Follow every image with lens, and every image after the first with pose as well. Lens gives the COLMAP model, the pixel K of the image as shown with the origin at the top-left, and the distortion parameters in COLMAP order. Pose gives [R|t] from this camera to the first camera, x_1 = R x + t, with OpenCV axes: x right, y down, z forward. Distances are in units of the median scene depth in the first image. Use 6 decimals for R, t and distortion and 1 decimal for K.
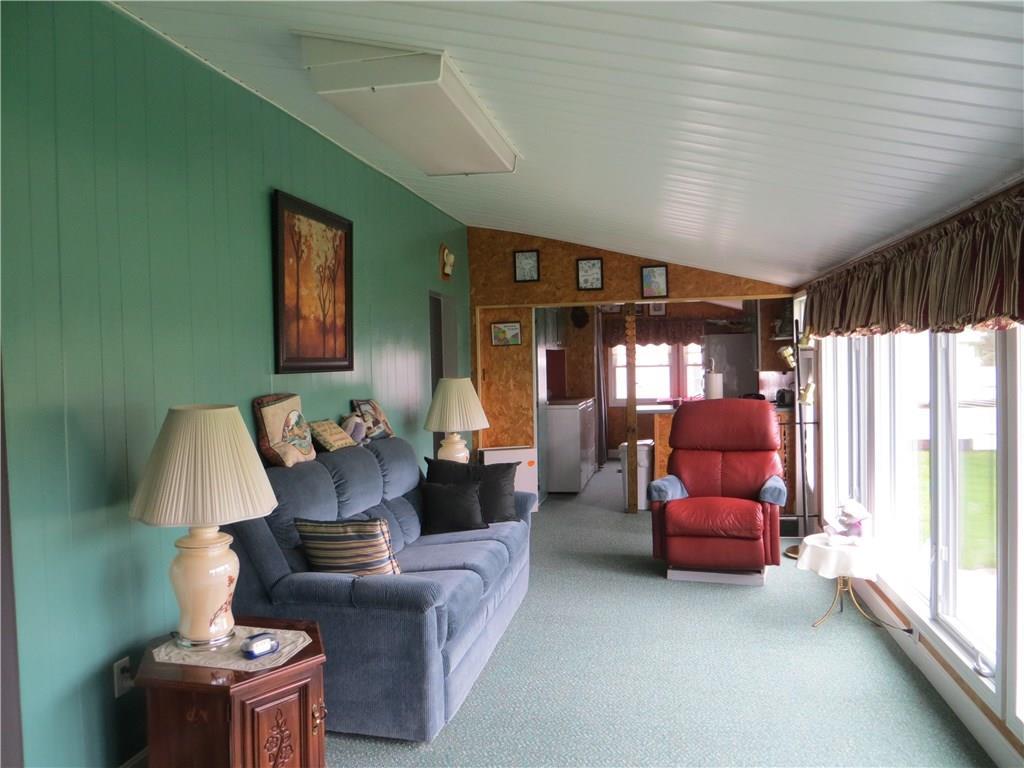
lens RADIAL K [[772.2, 0, 512.0], [0, 772.2, 384.0], [0, 0, 1]] dist [-0.009426, 0.000013]
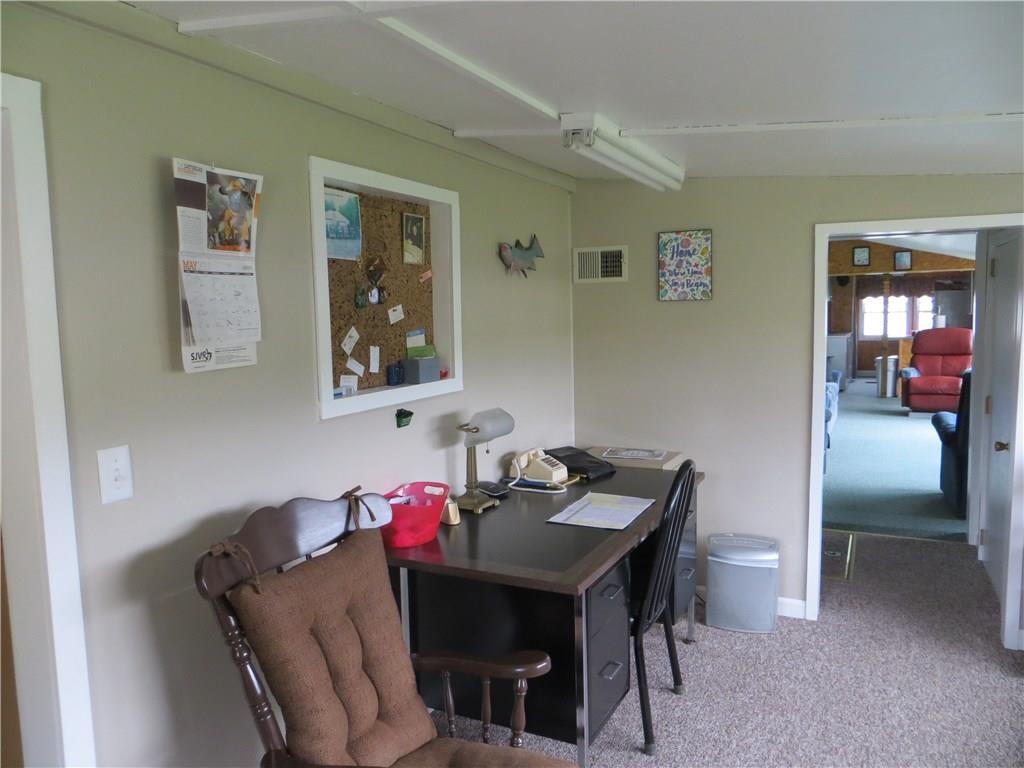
lens RADIAL K [[772.2, 0, 512.0], [0, 772.2, 384.0], [0, 0, 1]] dist [-0.009426, 0.000013]
pose [[0.967919, 0.022316, -0.250271, -0.212059], [-0.006227, 0.997873, 0.064894, 0.032444], [0.251186, -0.061254, 0.965999, -0.844406]]
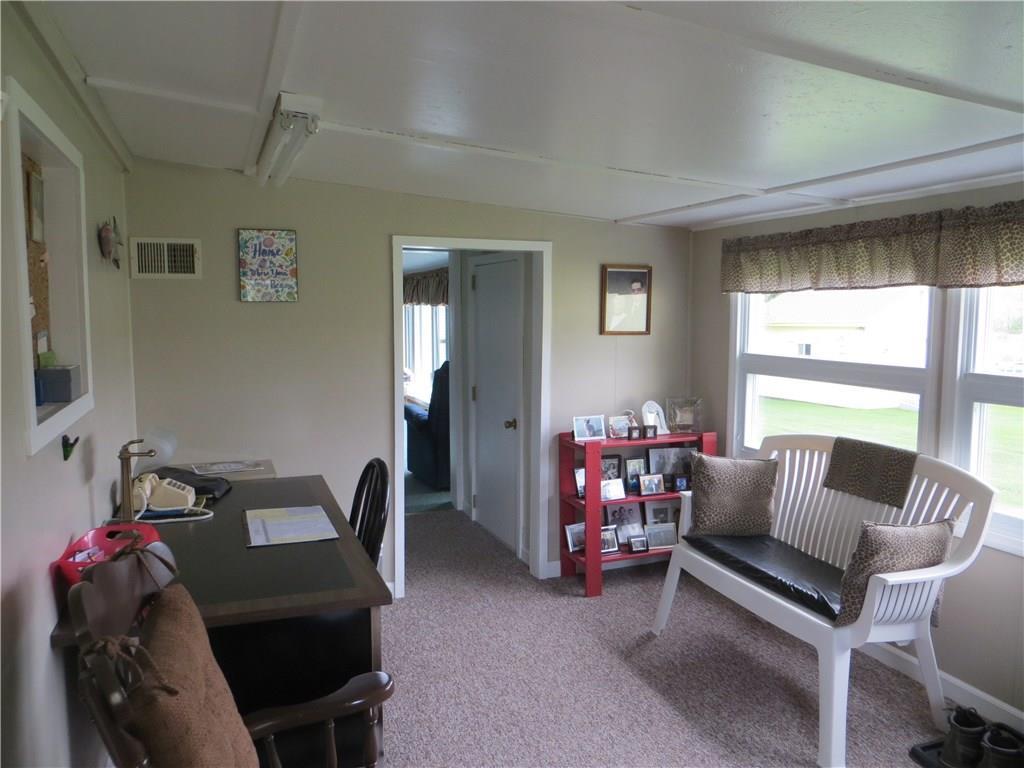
lens RADIAL K [[772.2, 0, 512.0], [0, 772.2, 384.0], [0, 0, 1]] dist [-0.009426, 0.000013]
pose [[0.847303, -0.032226, 0.530131, -0.375910], [0.003801, 0.998500, 0.054623, 0.036130], [-0.531096, -0.044267, 0.846154, -0.817499]]
